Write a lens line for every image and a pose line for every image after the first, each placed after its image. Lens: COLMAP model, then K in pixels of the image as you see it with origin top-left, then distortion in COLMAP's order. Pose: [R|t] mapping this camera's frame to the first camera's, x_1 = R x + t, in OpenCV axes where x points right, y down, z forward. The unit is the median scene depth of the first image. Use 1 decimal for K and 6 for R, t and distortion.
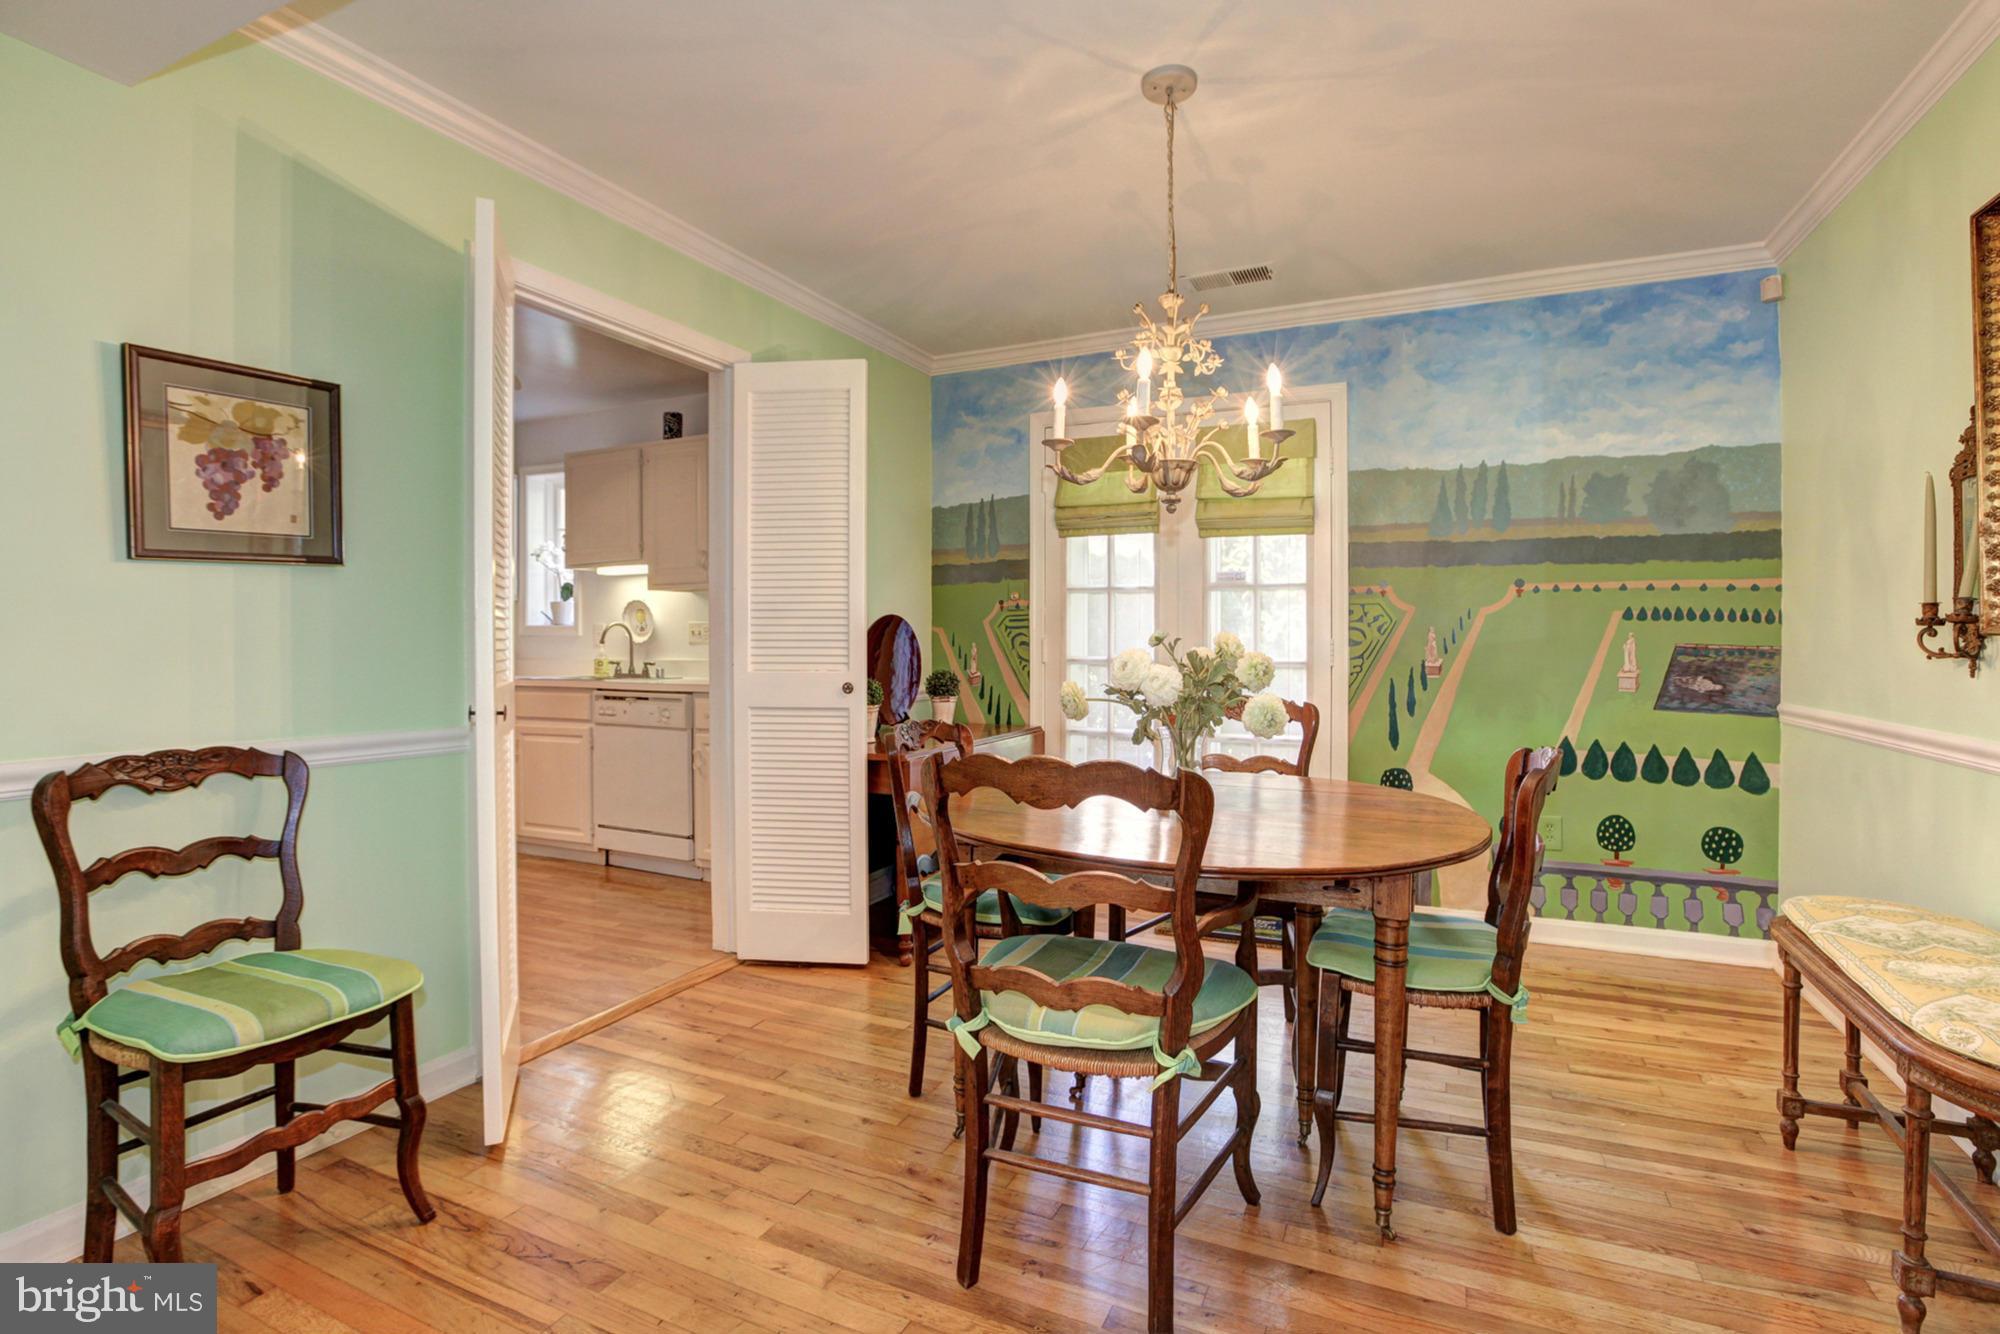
lens RADIAL K [[932.0, 0, 1010.7], [0, 932.0, 647.5], [0, 0, 1]] dist [-0.062858, 0.027455]
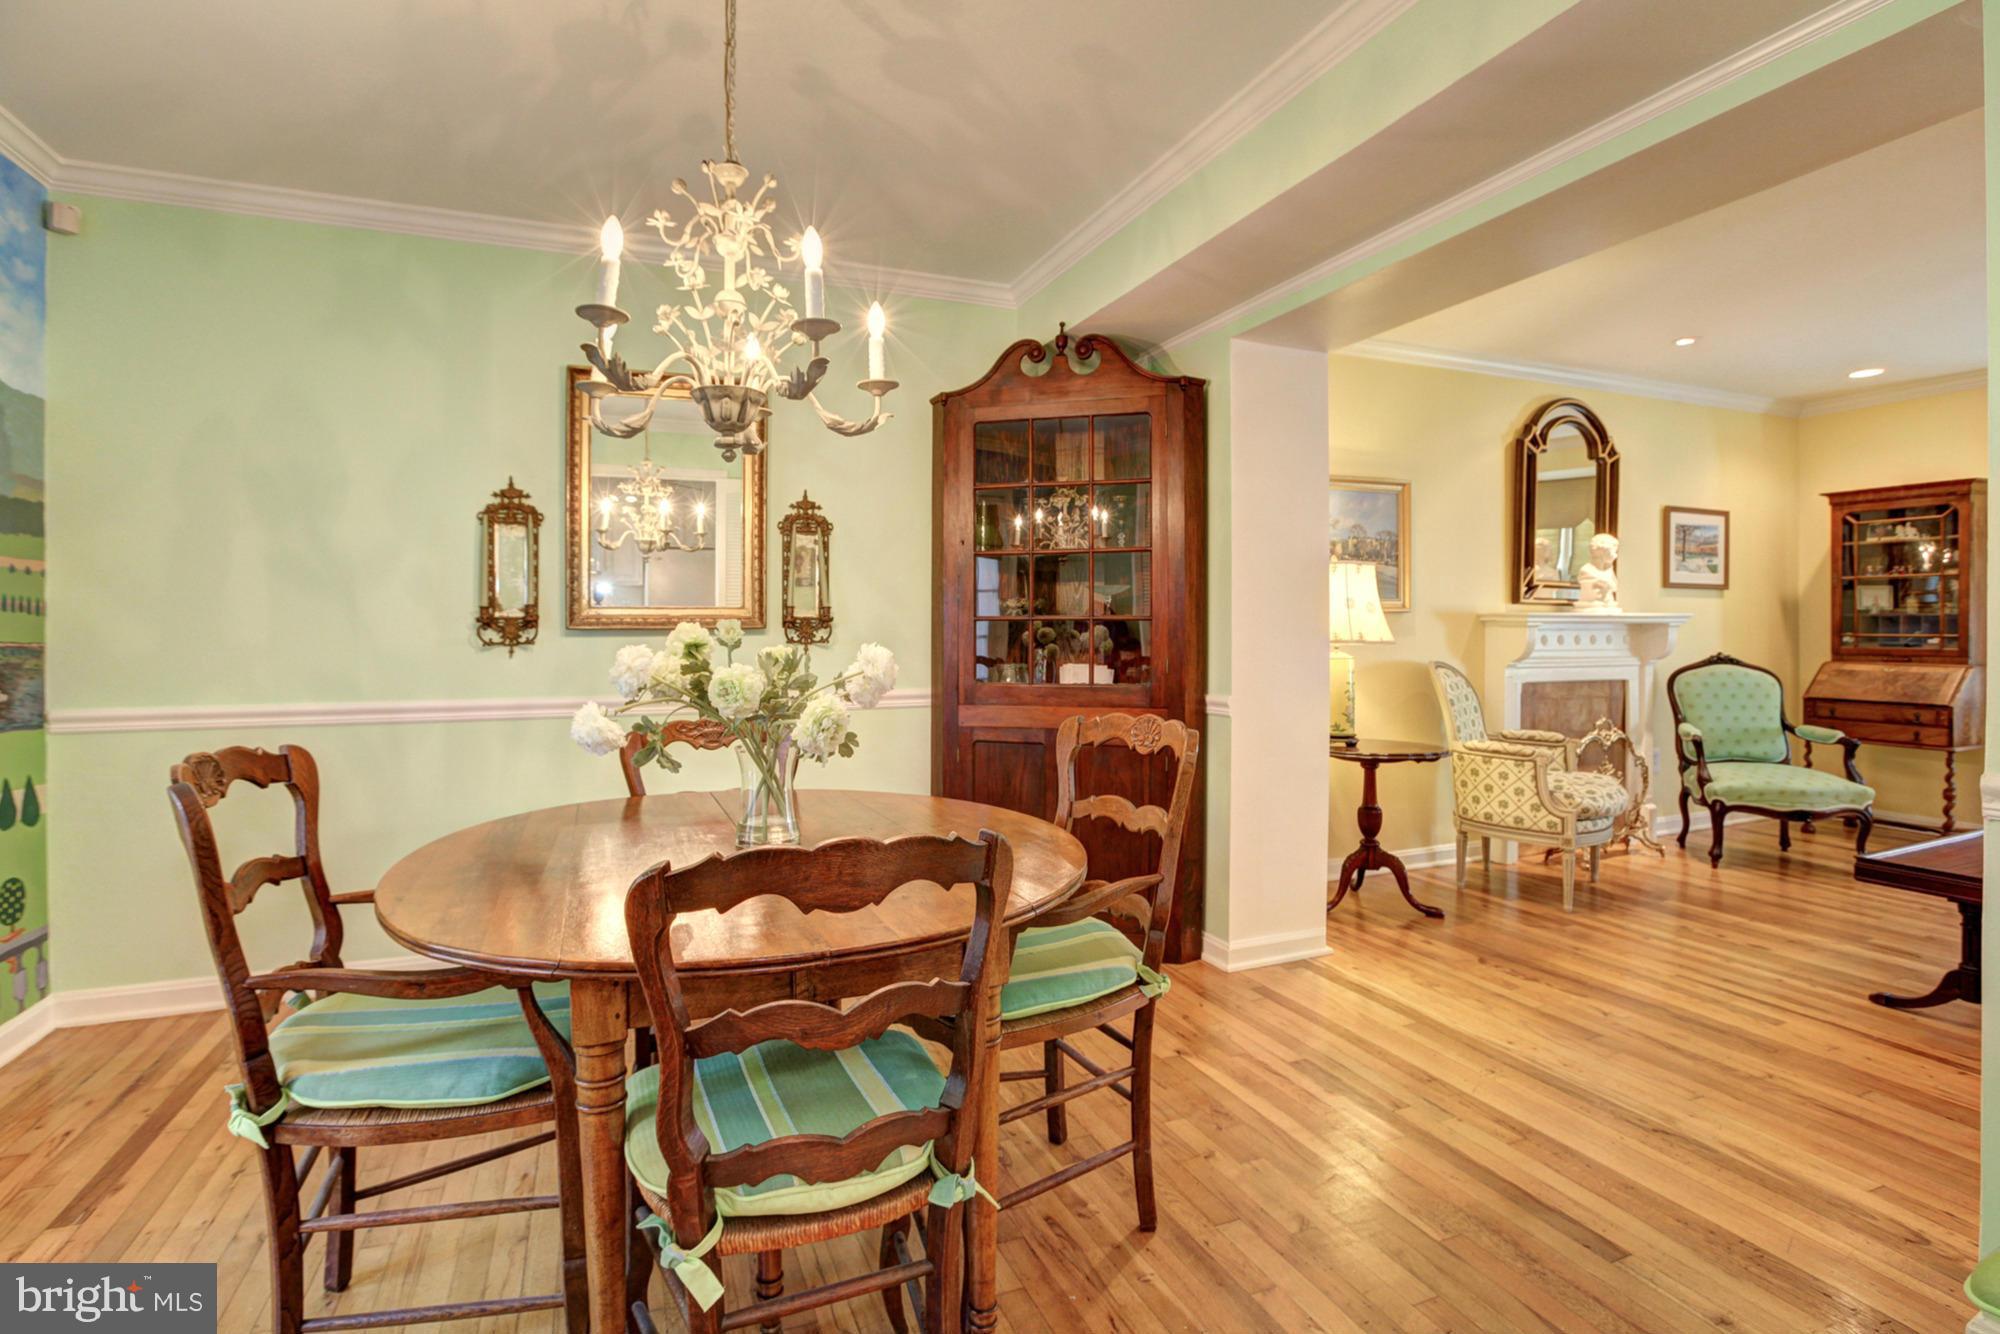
lens RADIAL K [[968.5, 0, 992.6], [0, 968.5, 629.5], [0, 0, 1]] dist [-0.062106, 0.021256]
pose [[-0.722893, -0.005751, 0.690936, -0.319896], [0.006096, 0.999873, 0.014700, -0.017906], [-0.690933, 0.014839, -0.722766, 0.866737]]
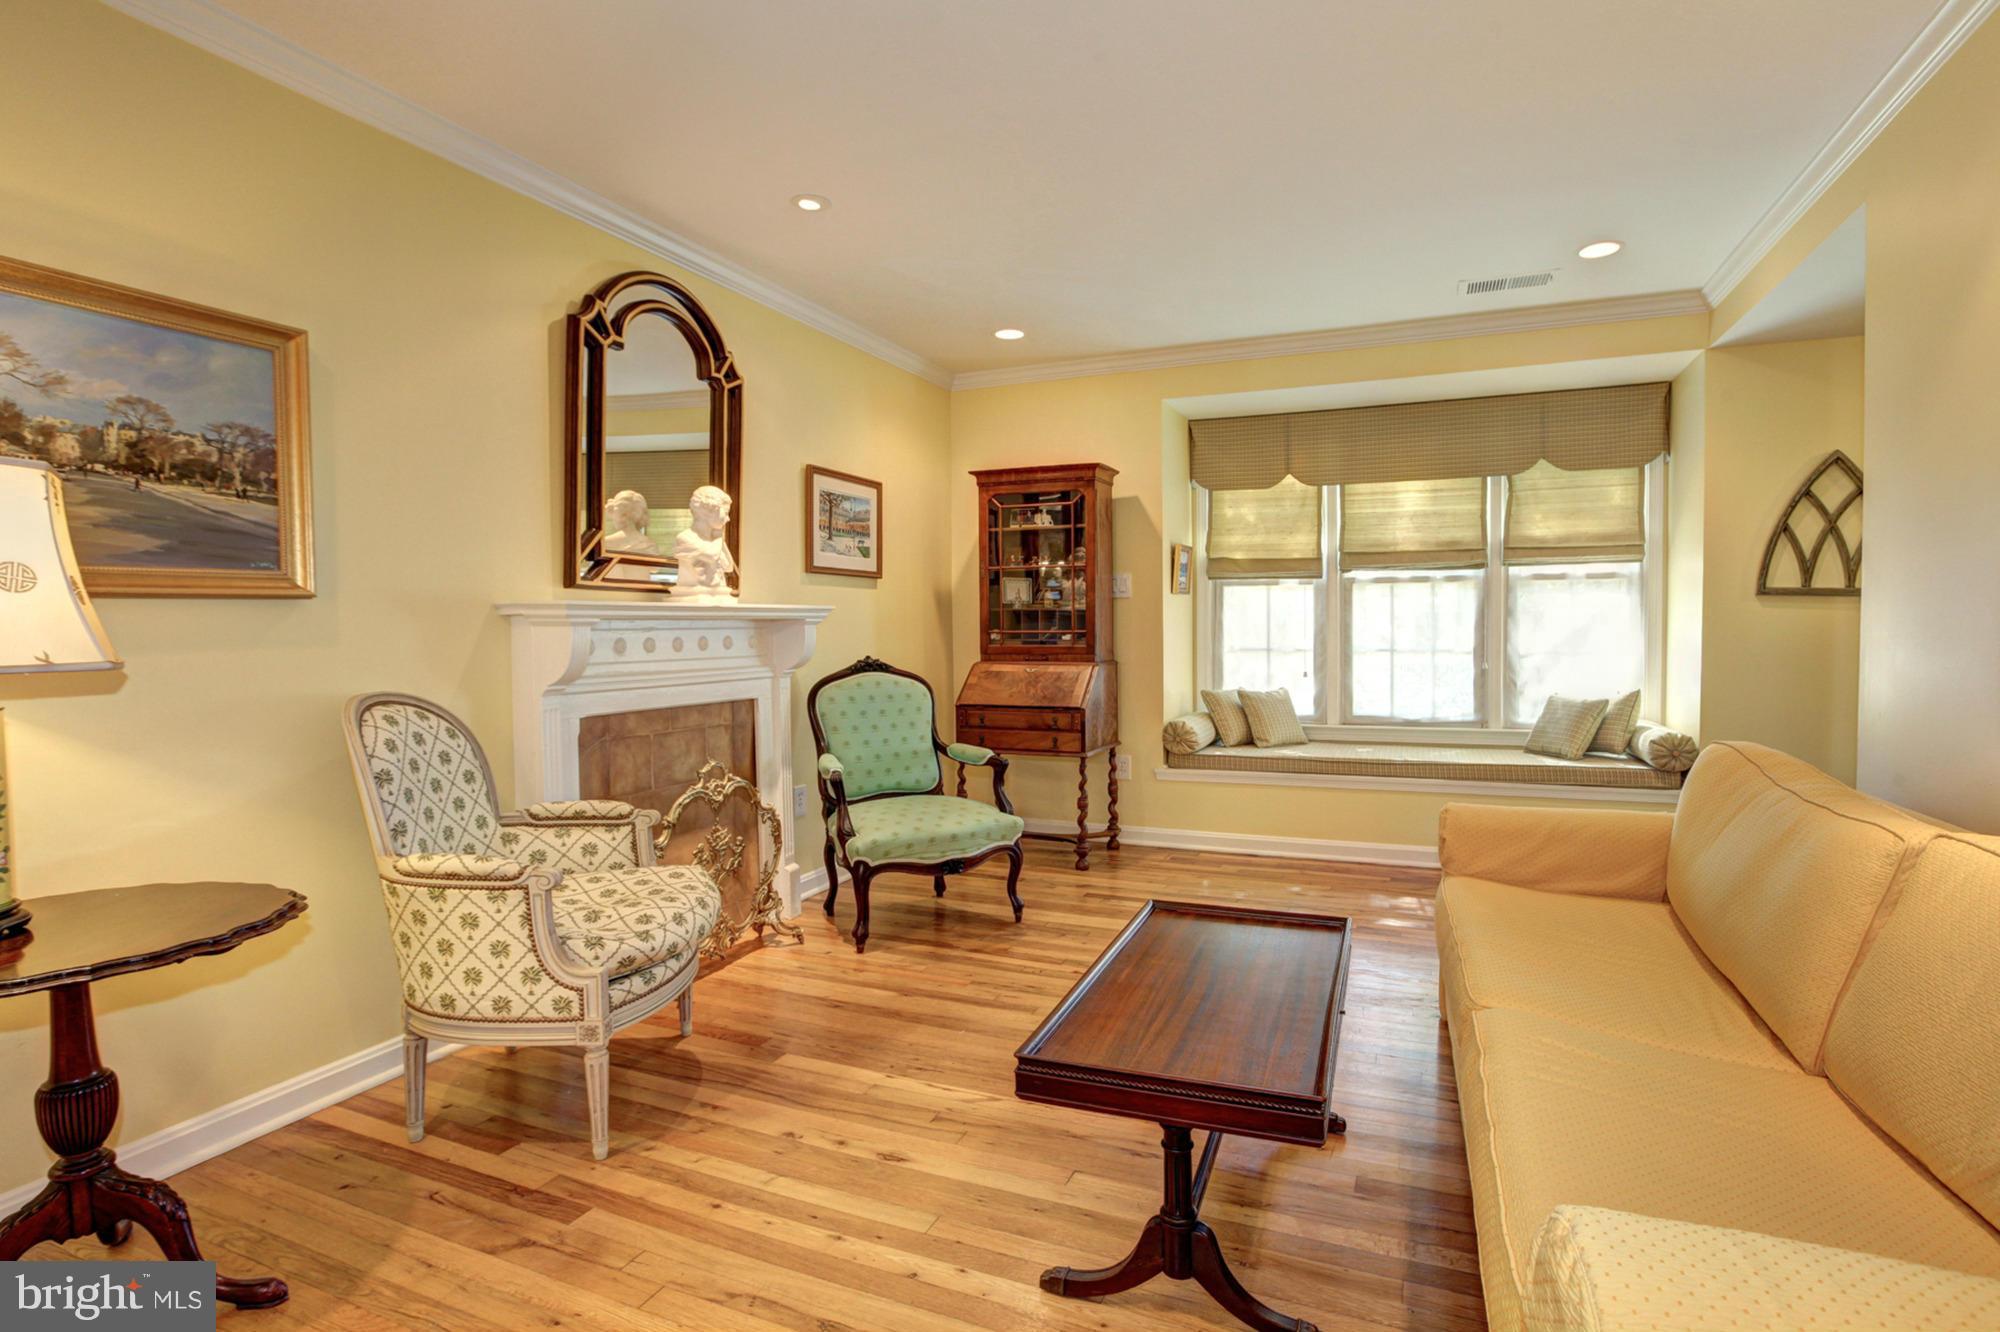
lens RADIAL K [[954.4, 0, 1052.7], [0, 954.4, 633.2], [0, 0, 1]] dist [-0.019708, 0.000110]
pose [[-0.999107, 0.005562, -0.041885, -0.303958], [0.004656, 0.999754, 0.021709, -0.006659], [0.041996, 0.021494, -0.998887, 0.227674]]
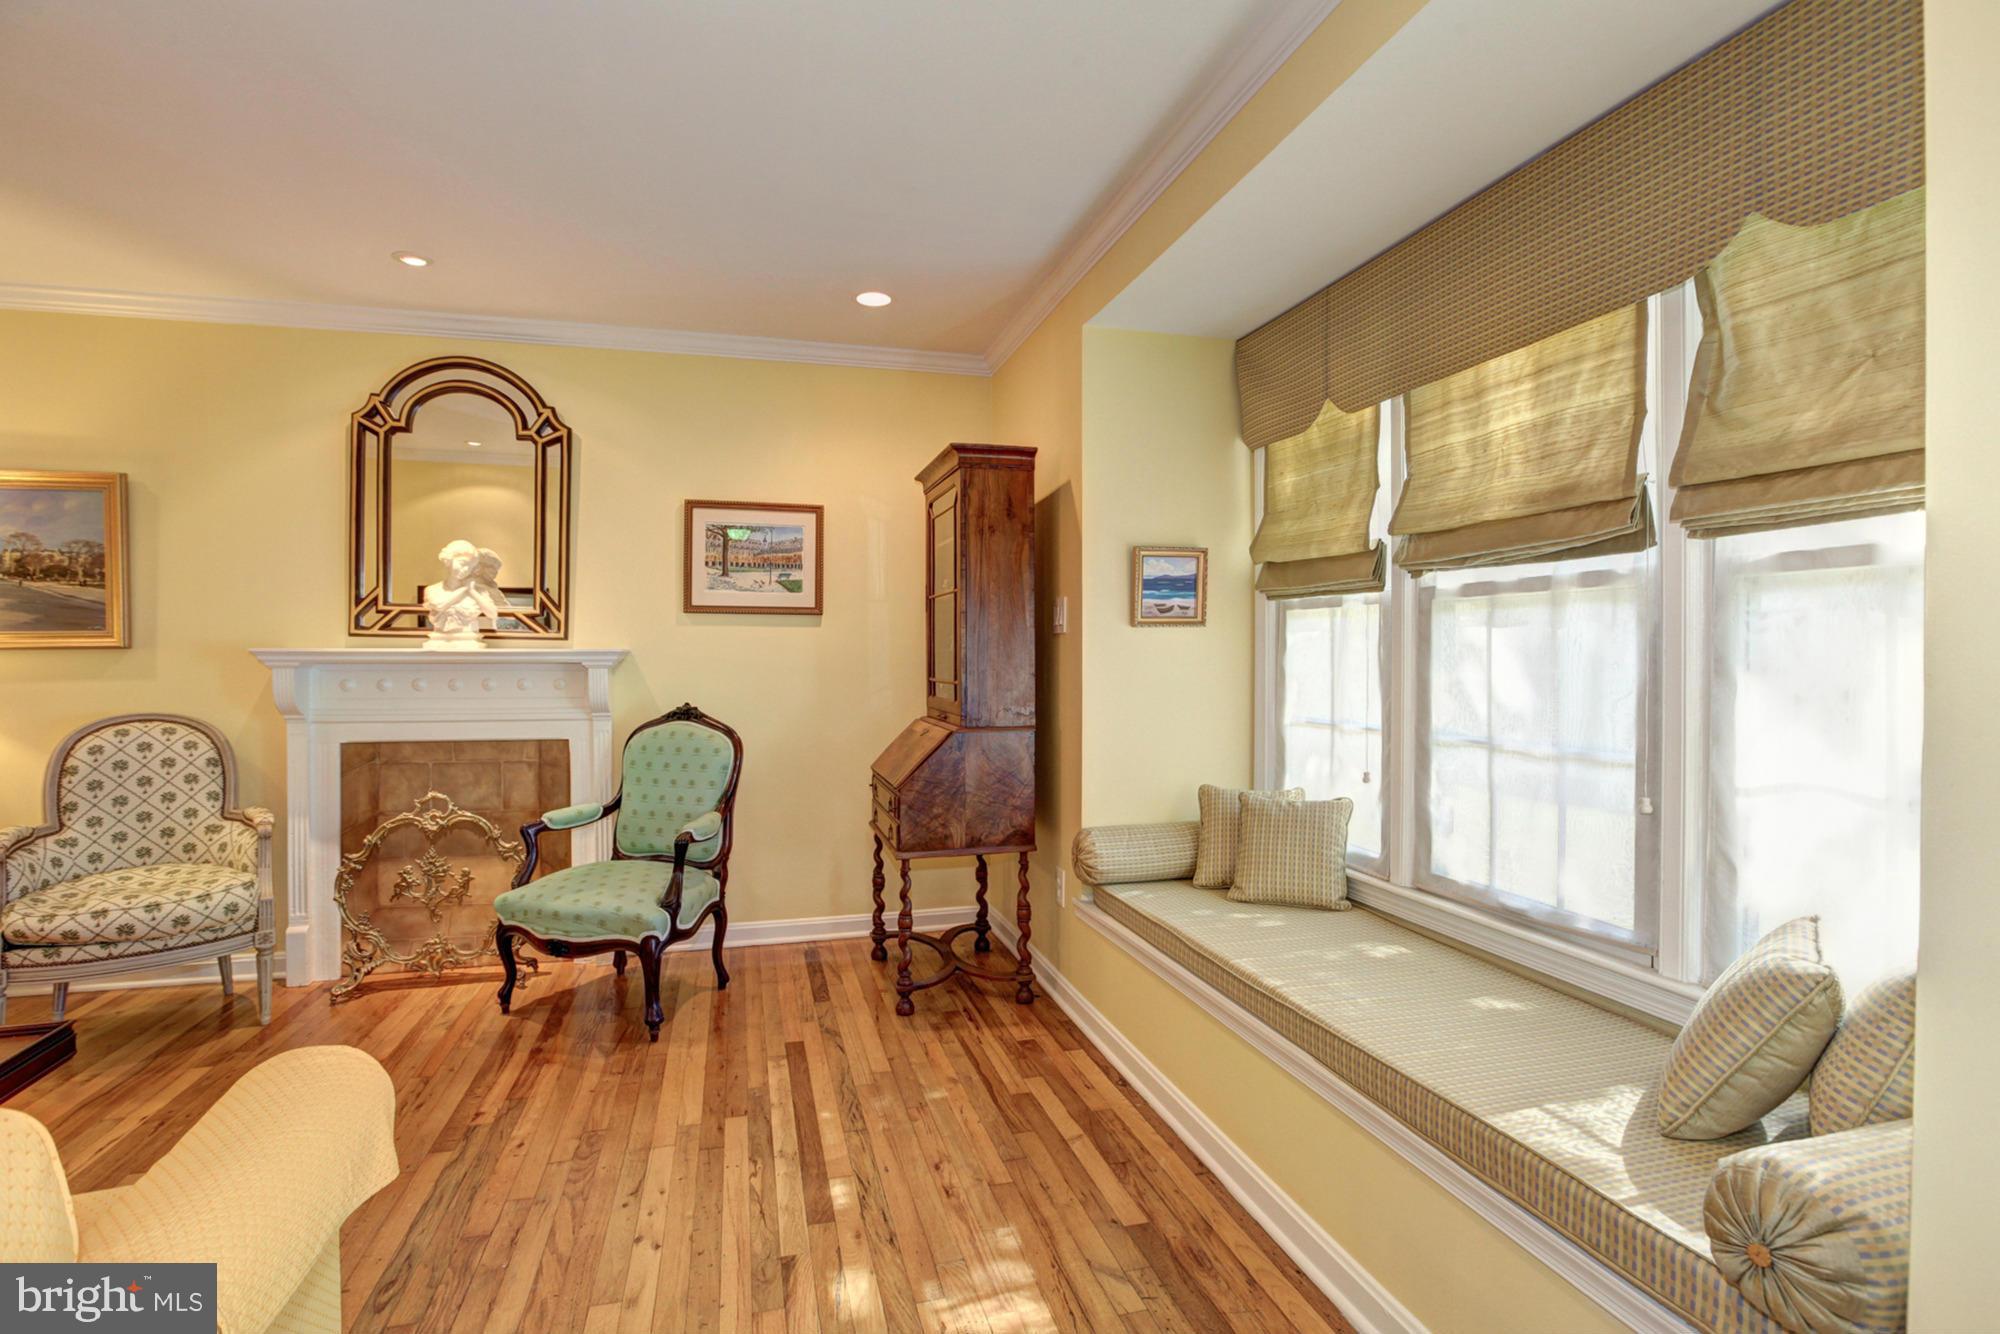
lens RADIAL K [[969.3, 0, 982.7], [0, 969.3, 657.7], [0, 0, 1]] dist [-0.065005, 0.032627]
pose [[-0.635071, -0.005669, 0.772433, -1.109342], [0.005606, 0.999913, 0.011947, -0.015655], [-0.772433, 0.011918, -0.634984, -0.474490]]
